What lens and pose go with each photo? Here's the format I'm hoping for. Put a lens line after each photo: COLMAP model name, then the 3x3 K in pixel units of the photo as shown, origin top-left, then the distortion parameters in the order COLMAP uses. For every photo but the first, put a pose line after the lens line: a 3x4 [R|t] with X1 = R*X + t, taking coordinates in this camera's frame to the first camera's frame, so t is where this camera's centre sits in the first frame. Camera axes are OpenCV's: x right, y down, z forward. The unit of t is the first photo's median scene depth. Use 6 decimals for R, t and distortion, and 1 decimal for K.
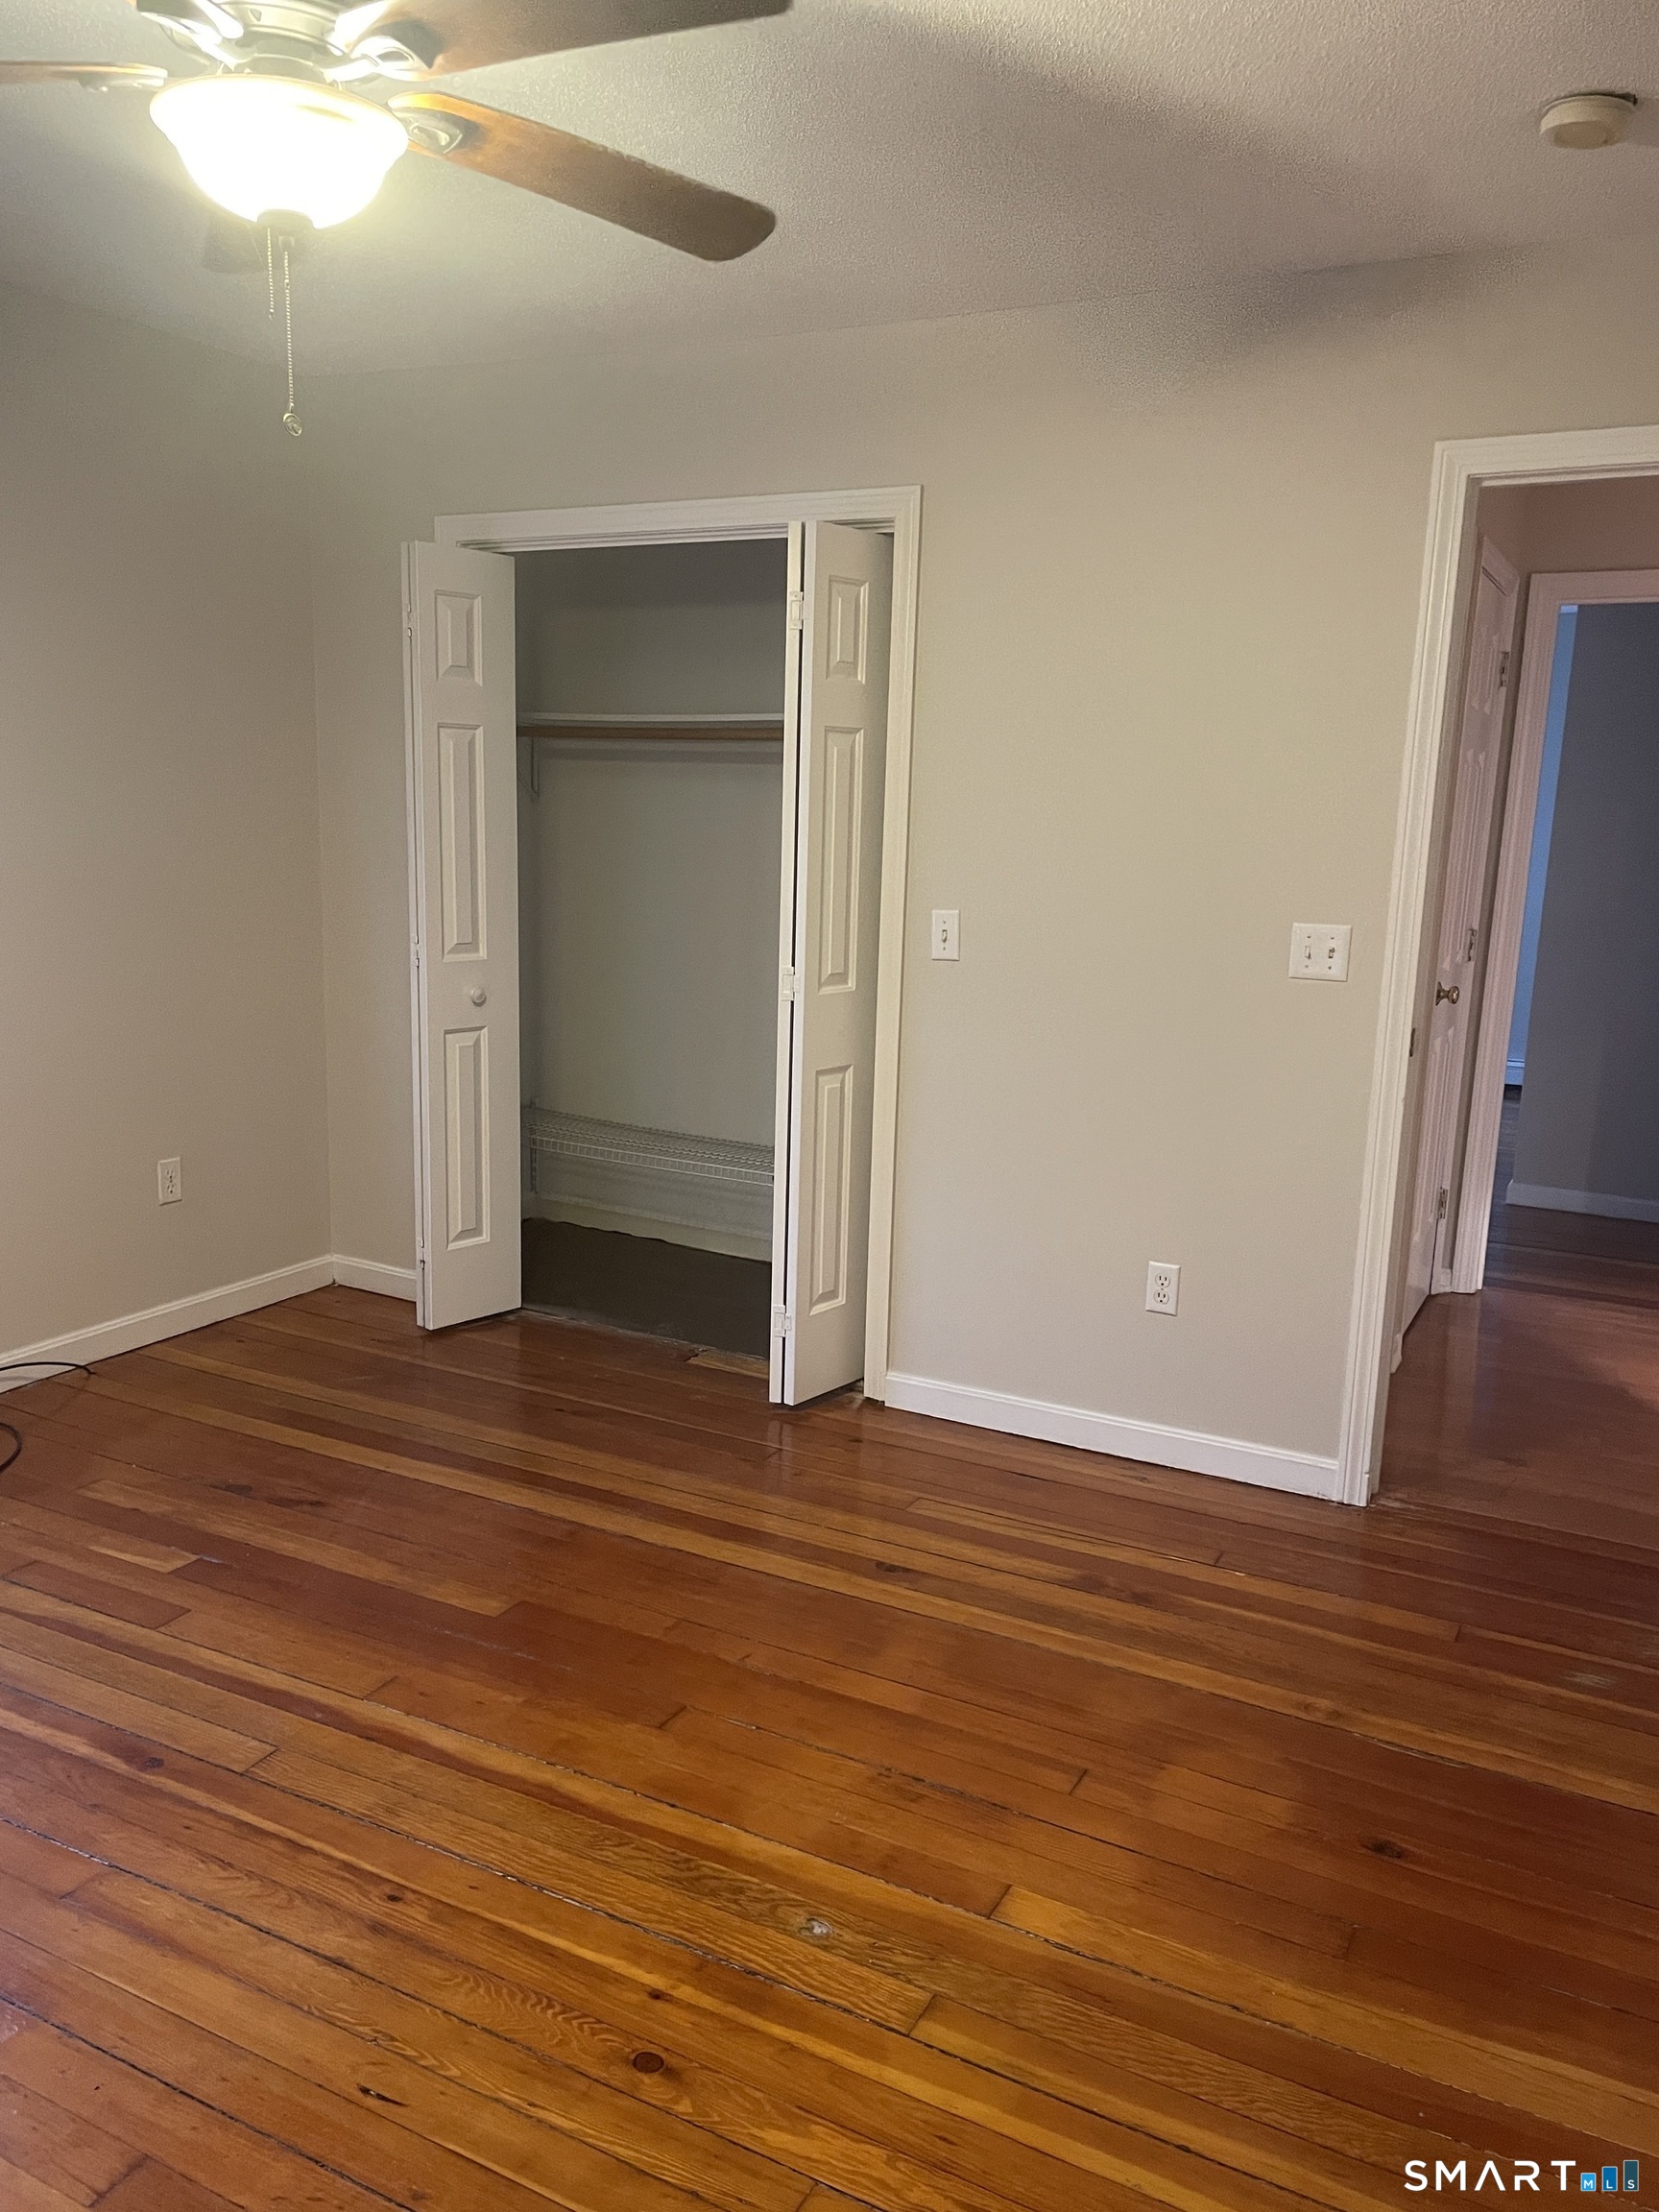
lens RADIAL K [[1674.7, 0, 807.0], [0, 1674.7, 1128.6], [0, 0, 1]] dist [0.114277, -0.152489]
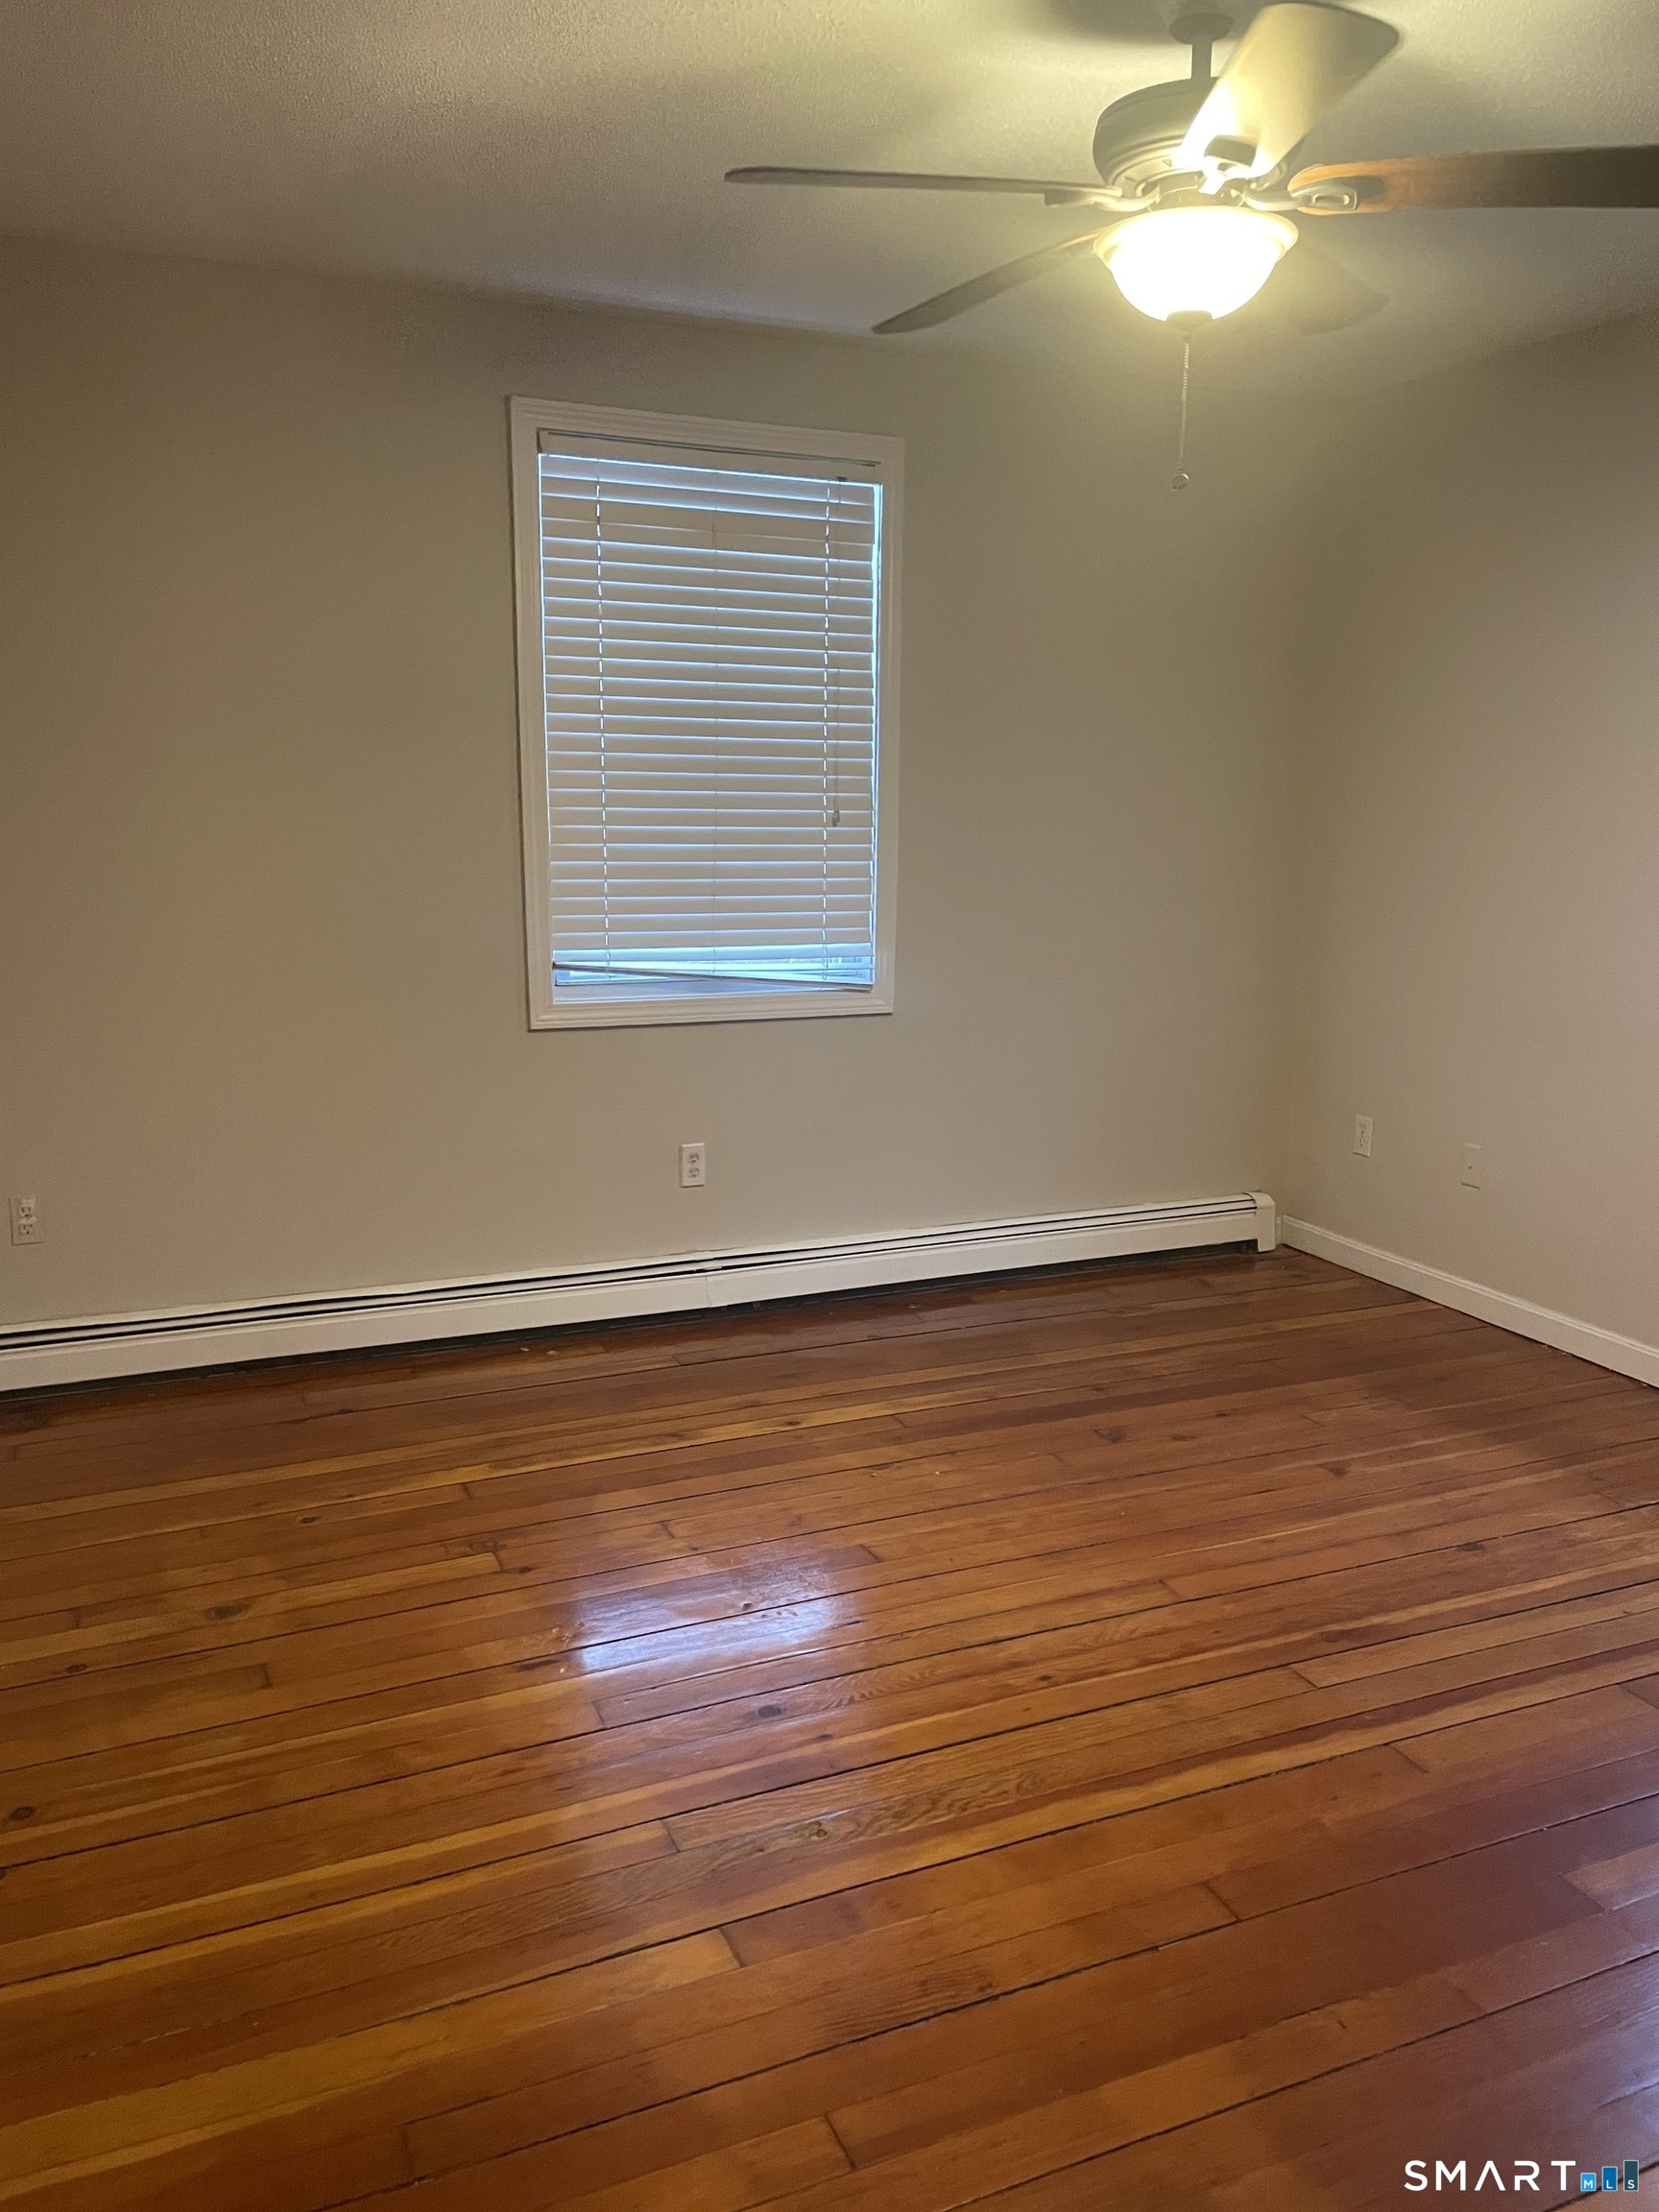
lens RADIAL K [[1699.8, 0, 815.1], [0, 1699.8, 1069.0], [0, 0, 1]] dist [0.045670, -0.002334]
pose [[-0.615604, 0.108479, -0.780554, 0.544877], [-0.173790, 0.947407, 0.268732, -0.187735], [0.768654, 0.301085, -0.564375, 1.008596]]
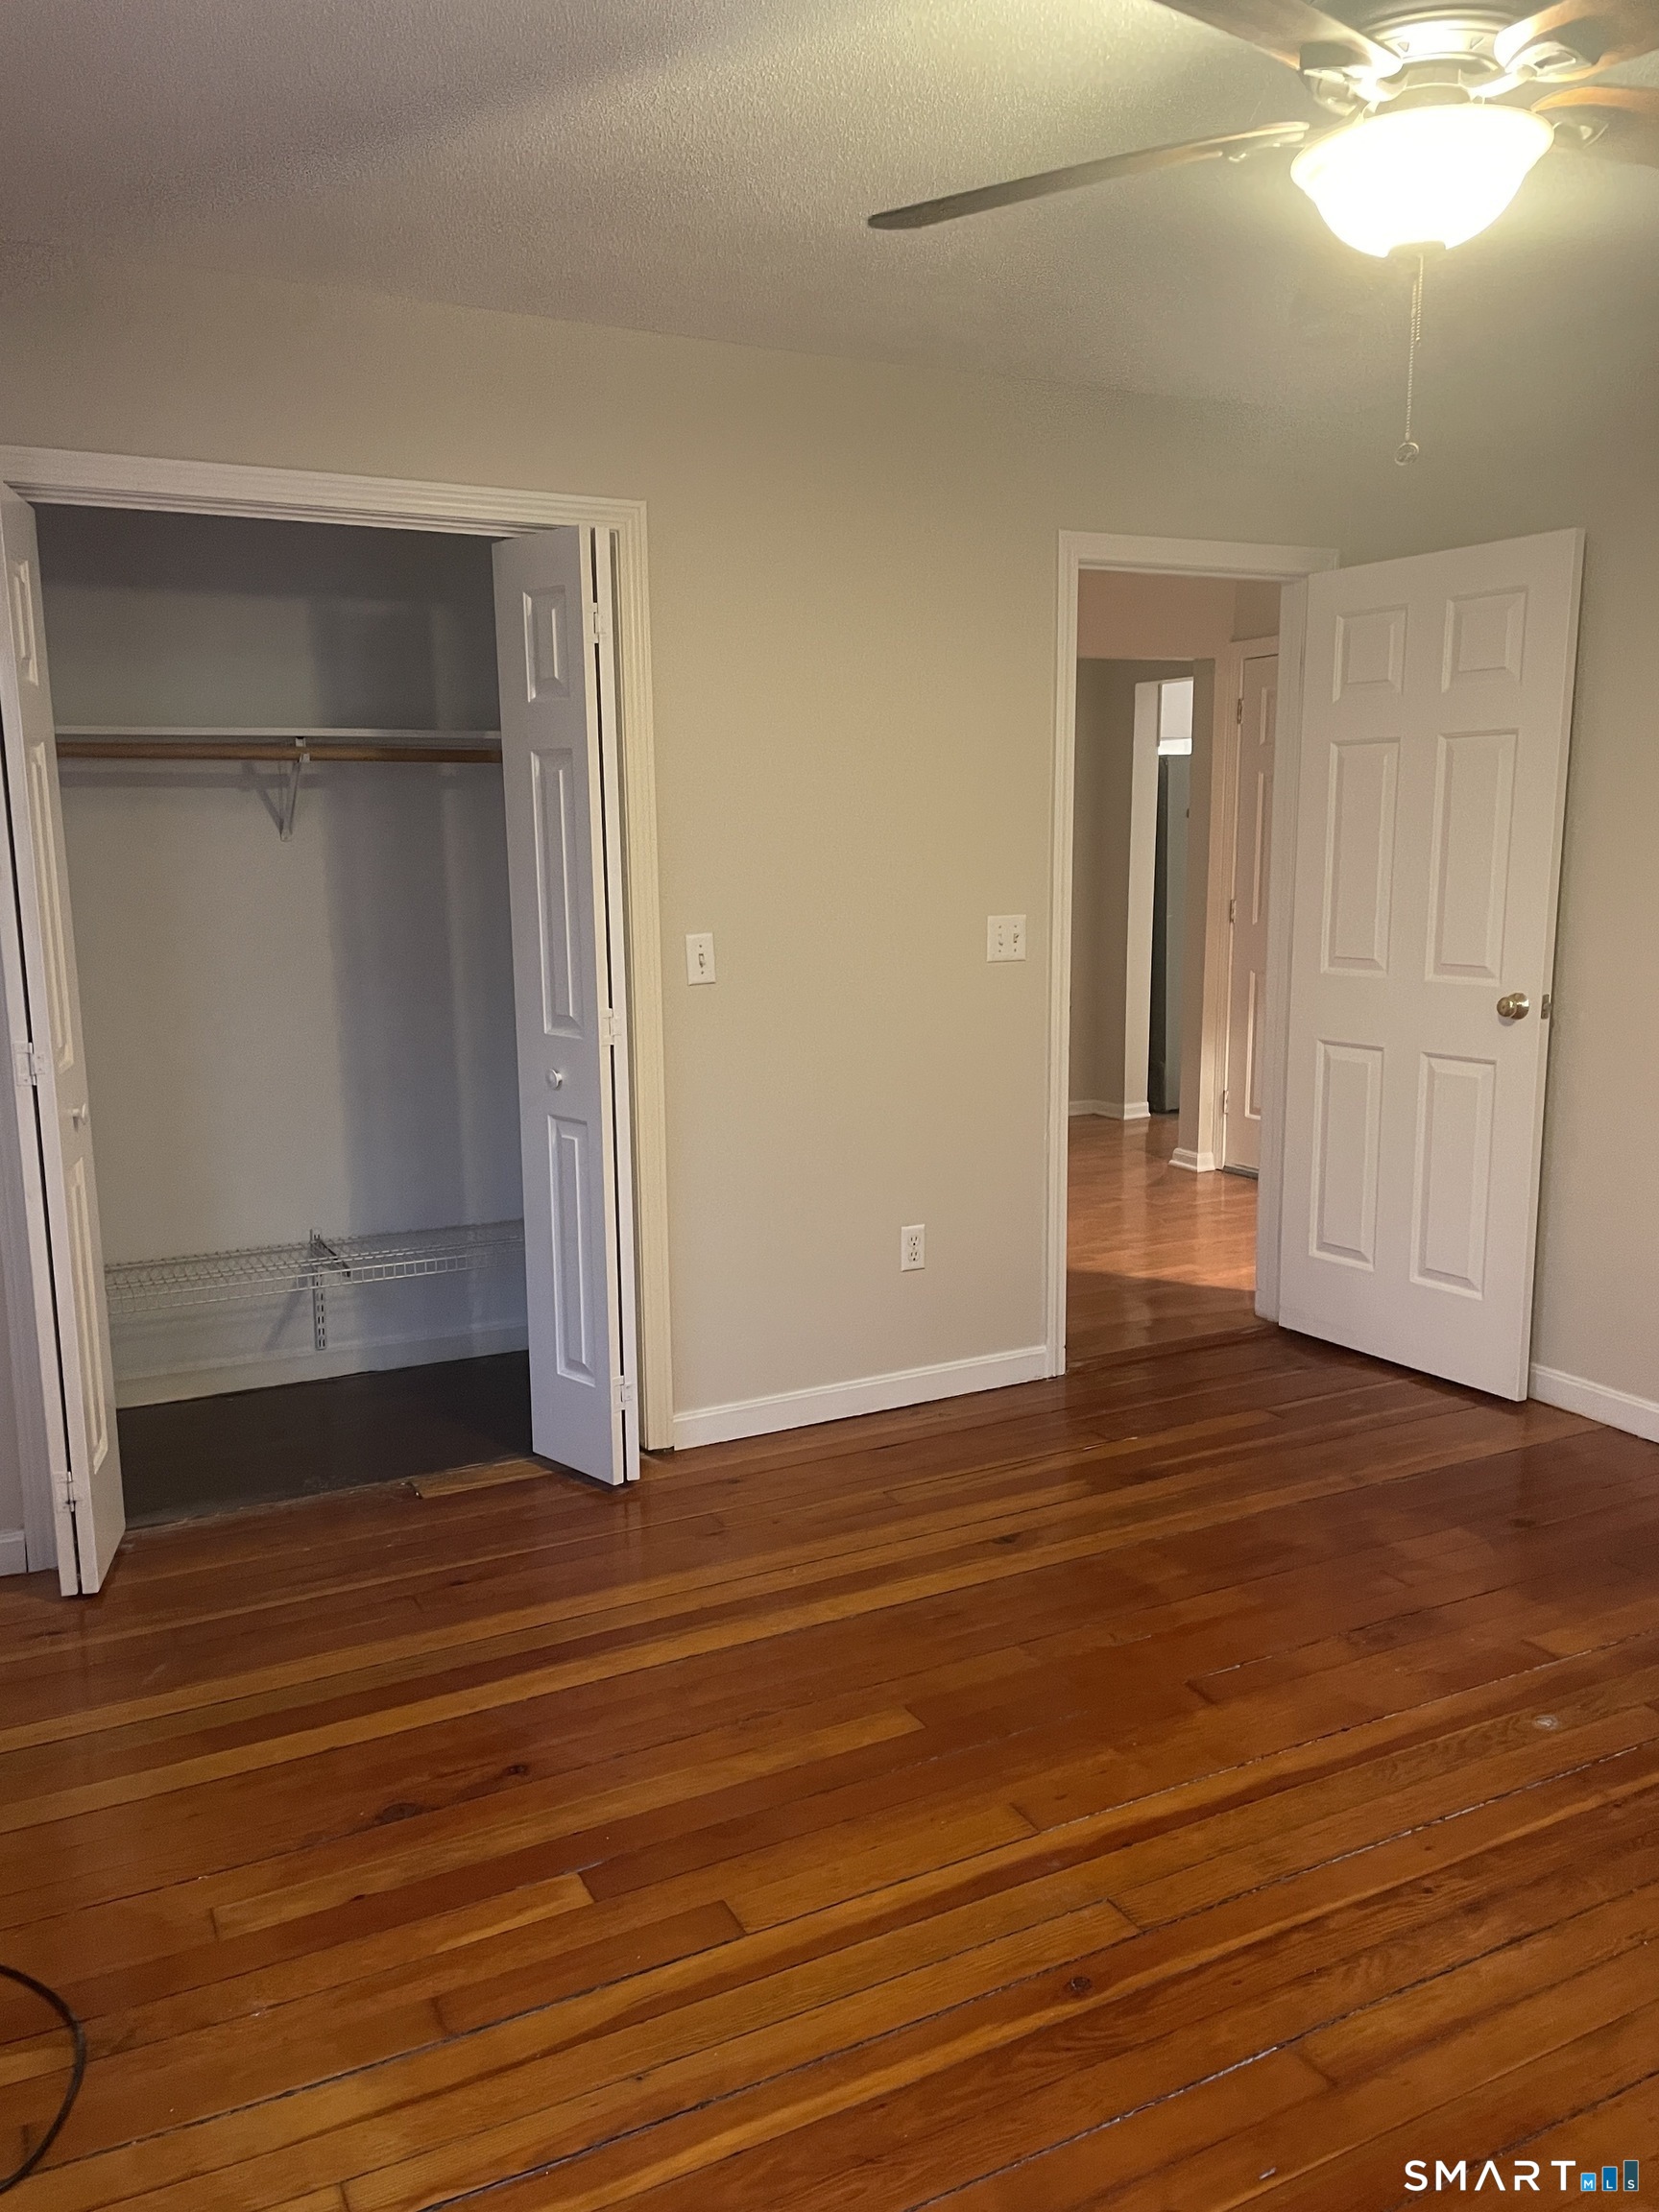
lens RADIAL K [[1674.7, 0, 807.0], [0, 1674.7, 1128.6], [0, 0, 1]] dist [0.114277, -0.152489]
pose [[0.566181, -0.178350, 0.804755, -0.844203], [0.184487, 0.978962, 0.087163, -0.111192], [-0.803370, 0.099117, 0.587173, 0.455585]]
